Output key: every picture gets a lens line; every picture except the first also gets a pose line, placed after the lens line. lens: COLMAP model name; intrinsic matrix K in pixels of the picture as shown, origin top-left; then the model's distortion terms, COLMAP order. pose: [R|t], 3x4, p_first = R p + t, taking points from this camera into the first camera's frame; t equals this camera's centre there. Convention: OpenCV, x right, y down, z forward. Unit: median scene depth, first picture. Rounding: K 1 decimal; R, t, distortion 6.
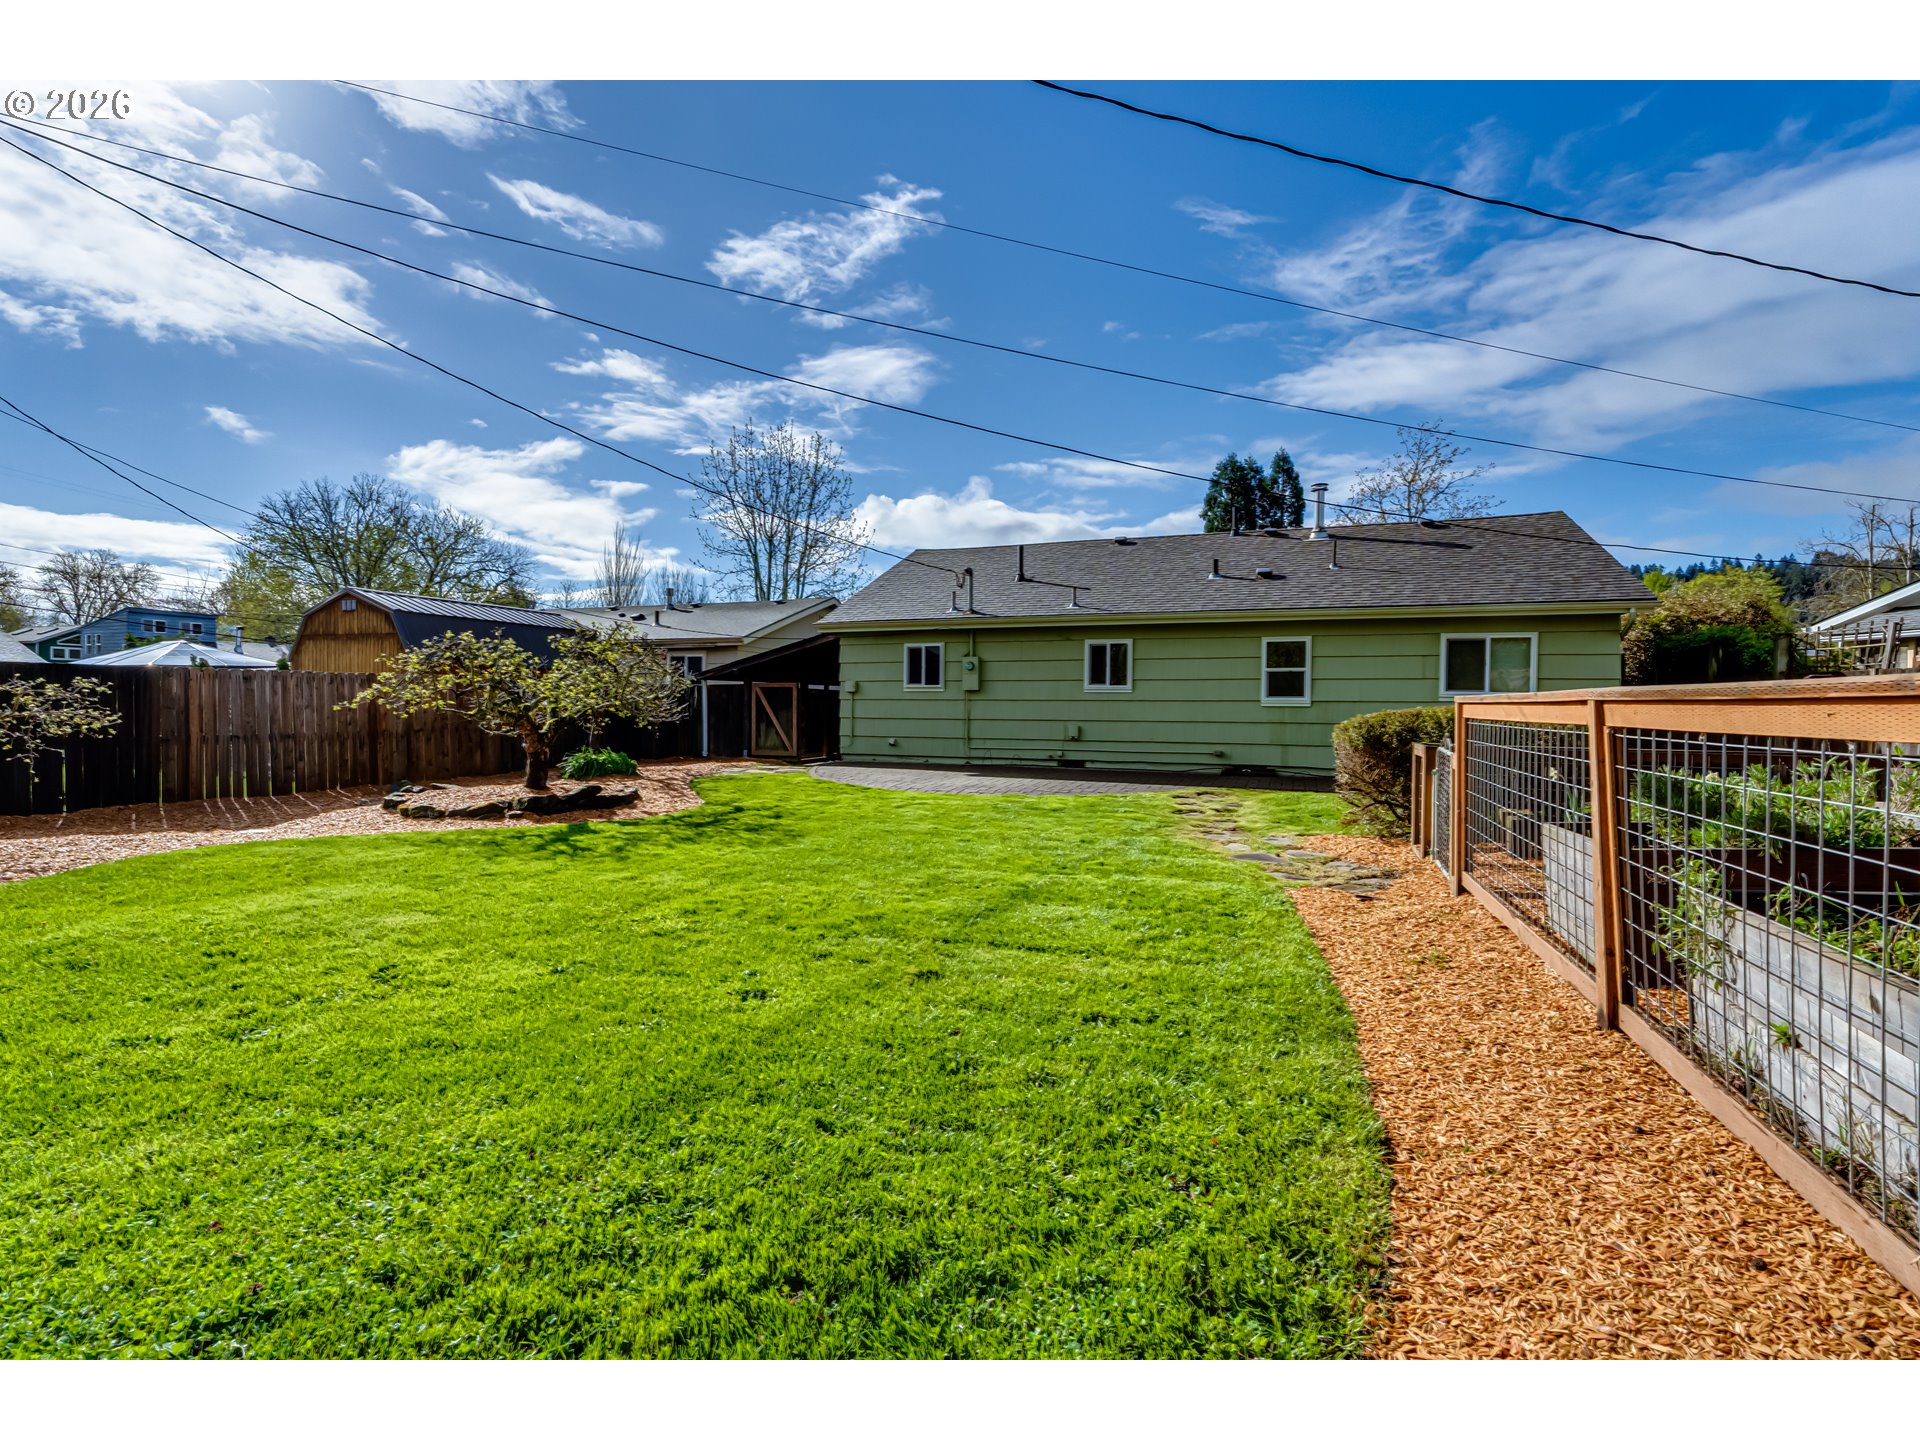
lens RADIAL K [[874.7, 0, 964.2], [0, 874.7, 716.0], [0, 0, 1]] dist [-0.006319, 0.000292]
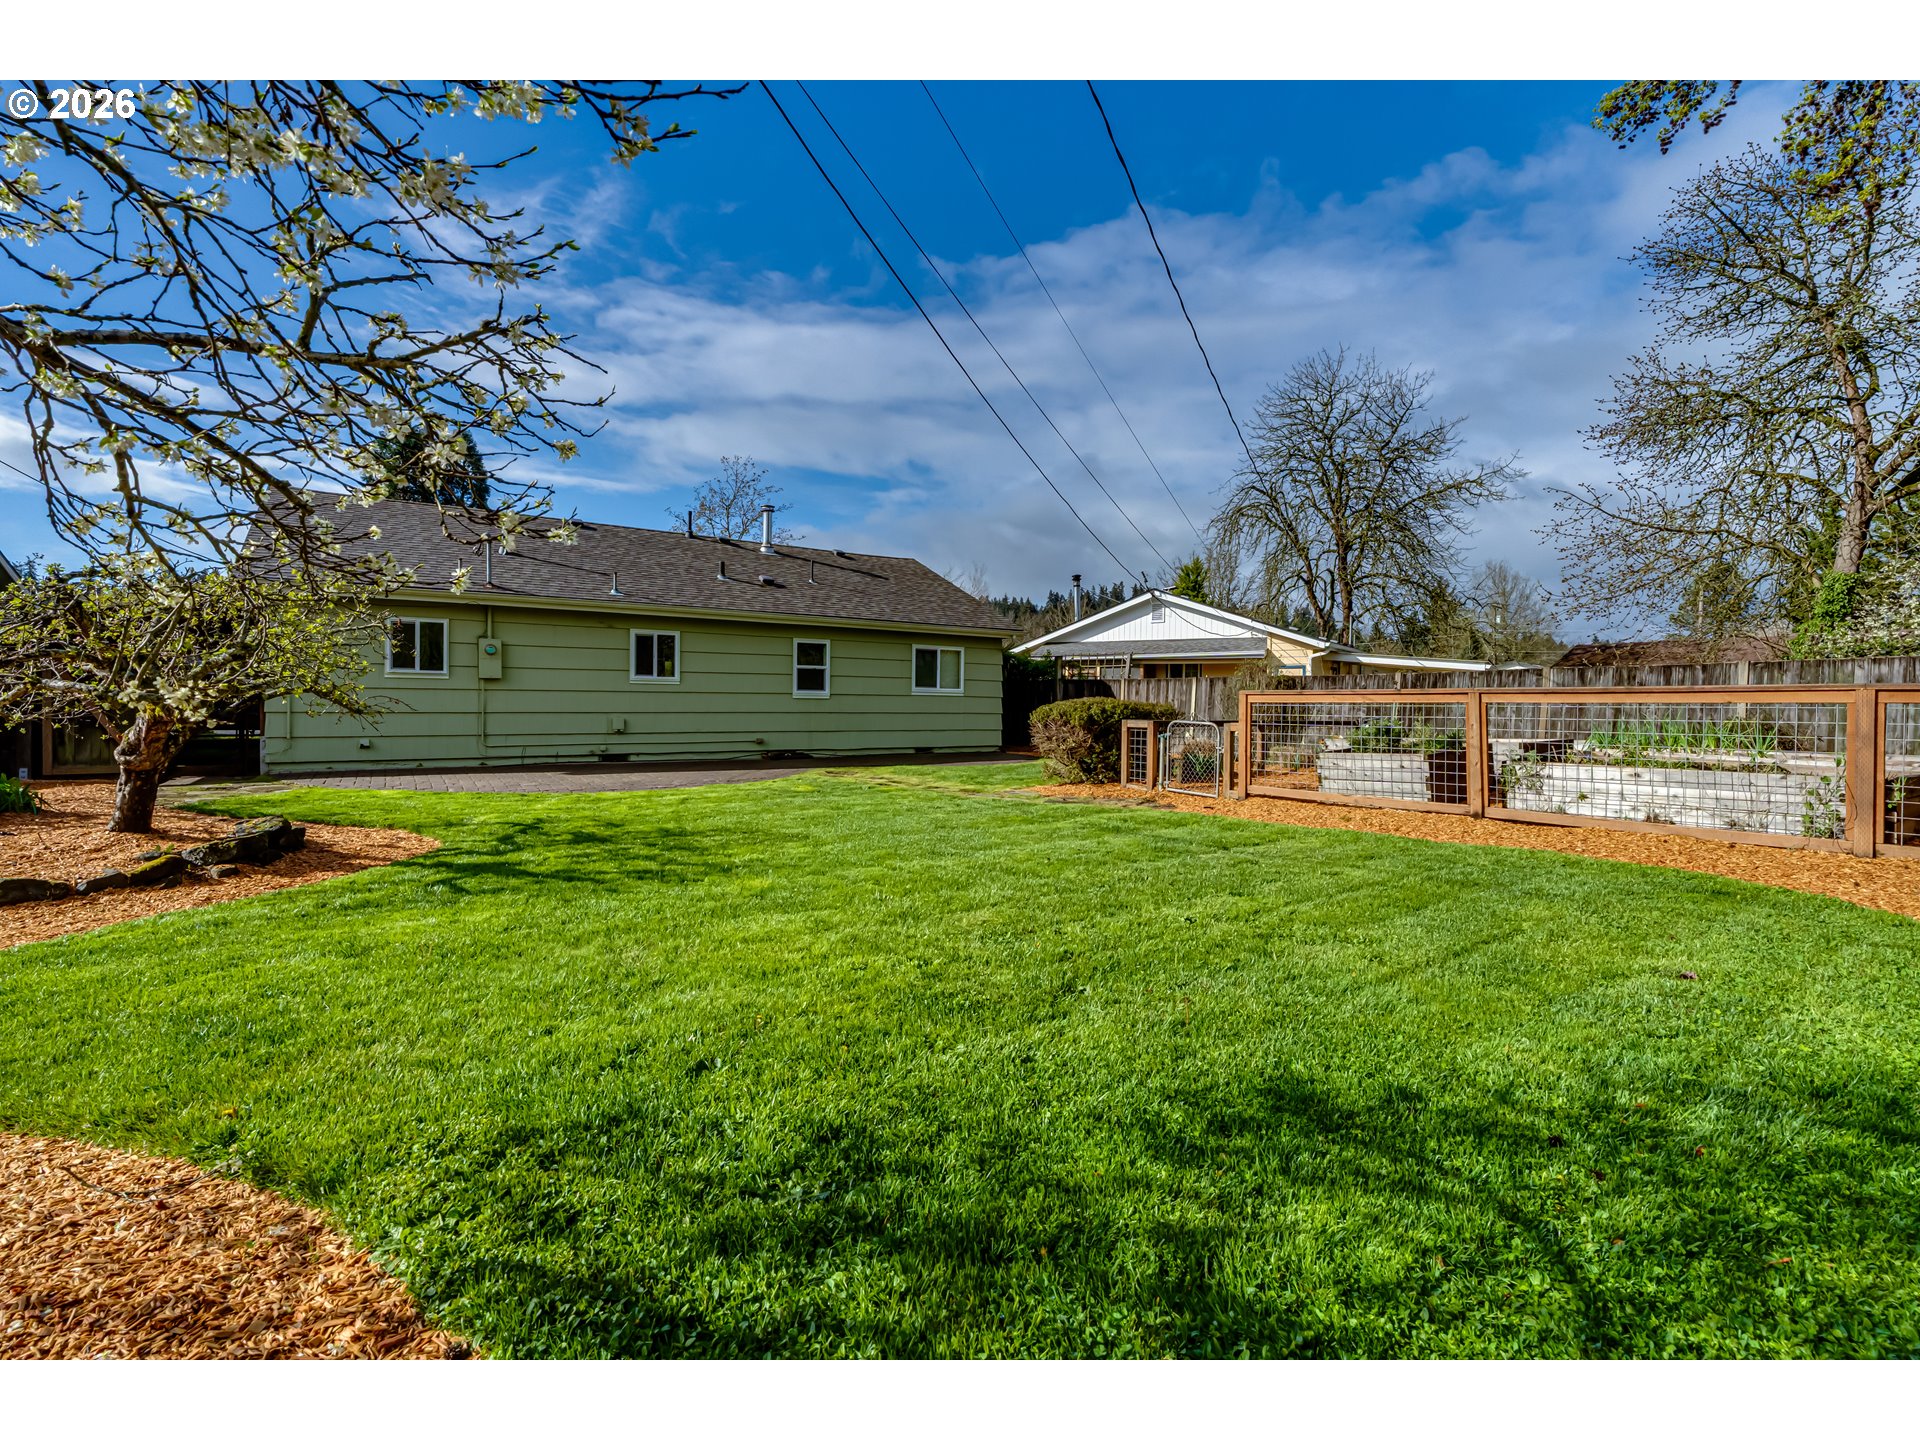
lens RADIAL K [[874.7, 0, 967.4], [0, 874.7, 712.6], [0, 0, 1]] dist [-0.006319, 0.000292]
pose [[0.582595, -0.009849, 0.812703, -0.429056], [0.004171, 0.999950, 0.009128, -0.001686], [-0.812752, -0.001928, 0.582607, 0.133905]]
